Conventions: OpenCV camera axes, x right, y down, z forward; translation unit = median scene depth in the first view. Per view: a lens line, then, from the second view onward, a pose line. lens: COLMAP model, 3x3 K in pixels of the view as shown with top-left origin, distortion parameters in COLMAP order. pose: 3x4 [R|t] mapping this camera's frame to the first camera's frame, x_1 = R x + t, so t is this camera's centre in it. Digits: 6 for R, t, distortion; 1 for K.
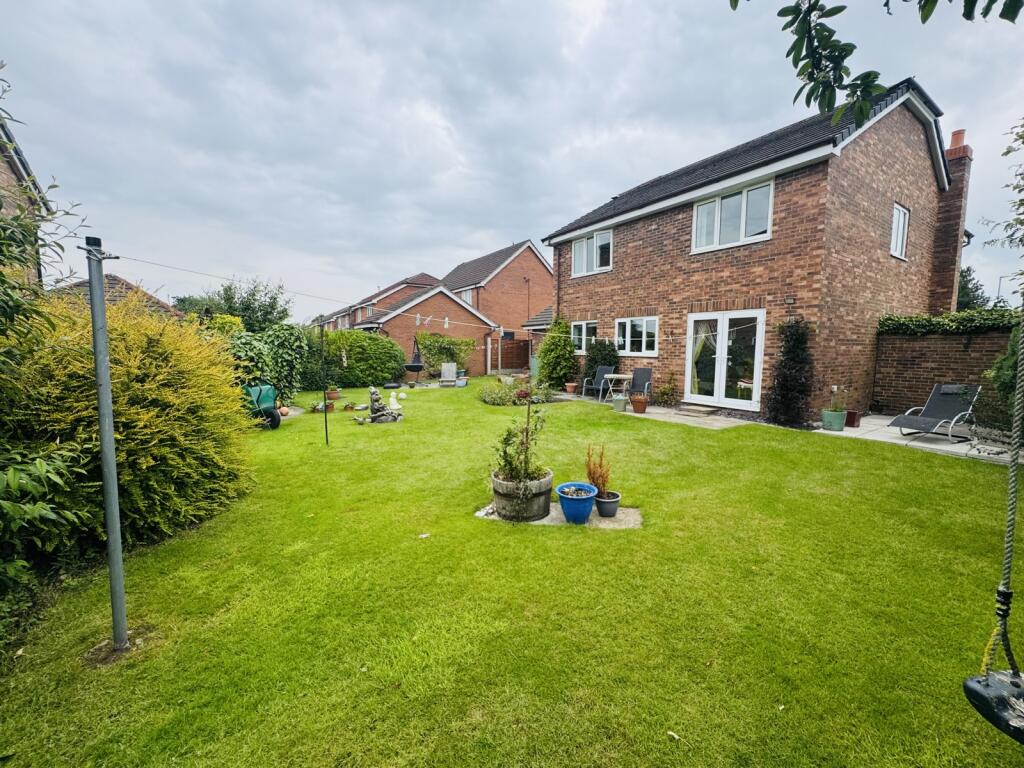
lens RADIAL K [[409.1, 0, 512.0], [0, 409.1, 384.0], [0, 0, 1]] dist [-0.000620, -0.000294]
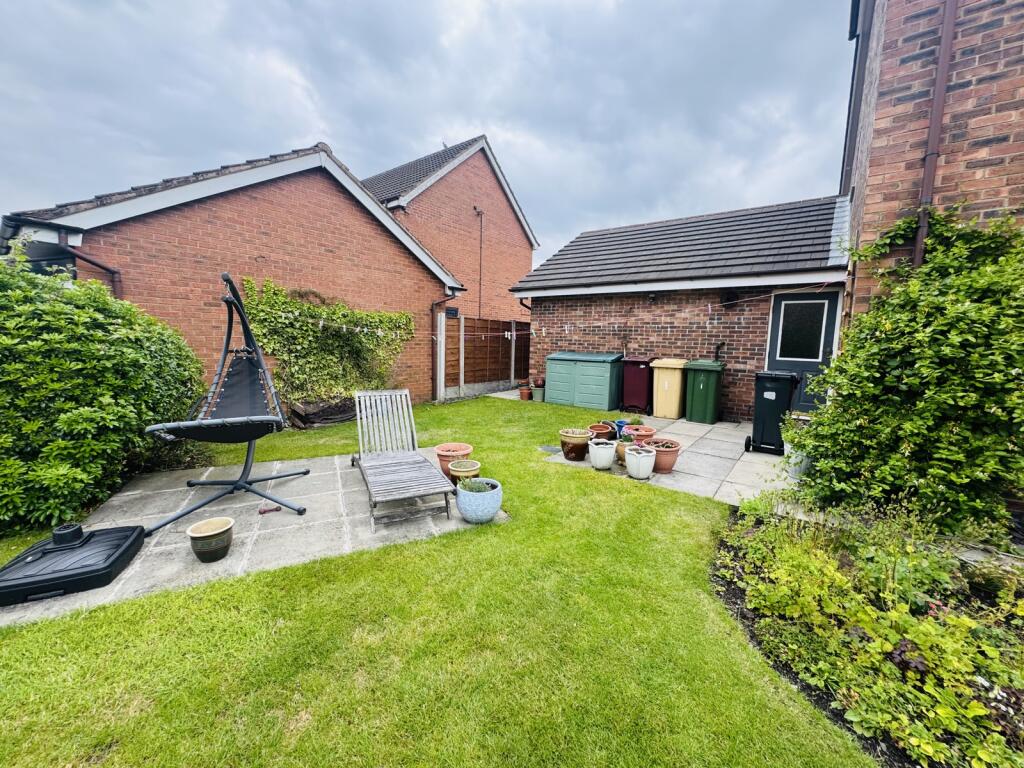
lens RADIAL K [[409.1, 0, 512.0], [0, 409.1, 384.0], [0, 0, 1]] dist [-0.000620, -0.000294]
pose [[0.941955, -0.019810, 0.335153, -0.130202], [0.011207, 0.999557, 0.027584, -0.049695], [-0.335551, -0.022227, 0.941760, 0.568934]]
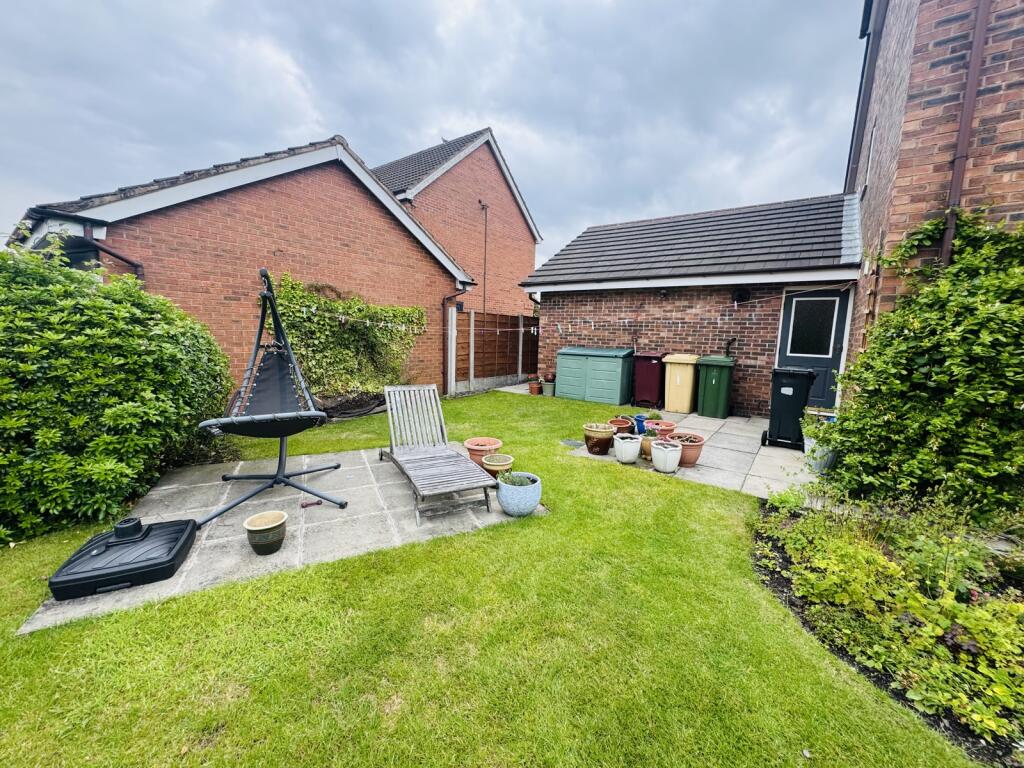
lens RADIAL K [[408.7, 0, 512.0], [0, 408.7, 384.0], [0, 0, 1]] dist [-0.001564, 0.000032]
pose [[0.936696, -0.022699, 0.349406, -0.147685], [0.008186, 0.999043, 0.042955, -0.050777], [-0.350047, -0.037376, 0.935986, 0.572493]]
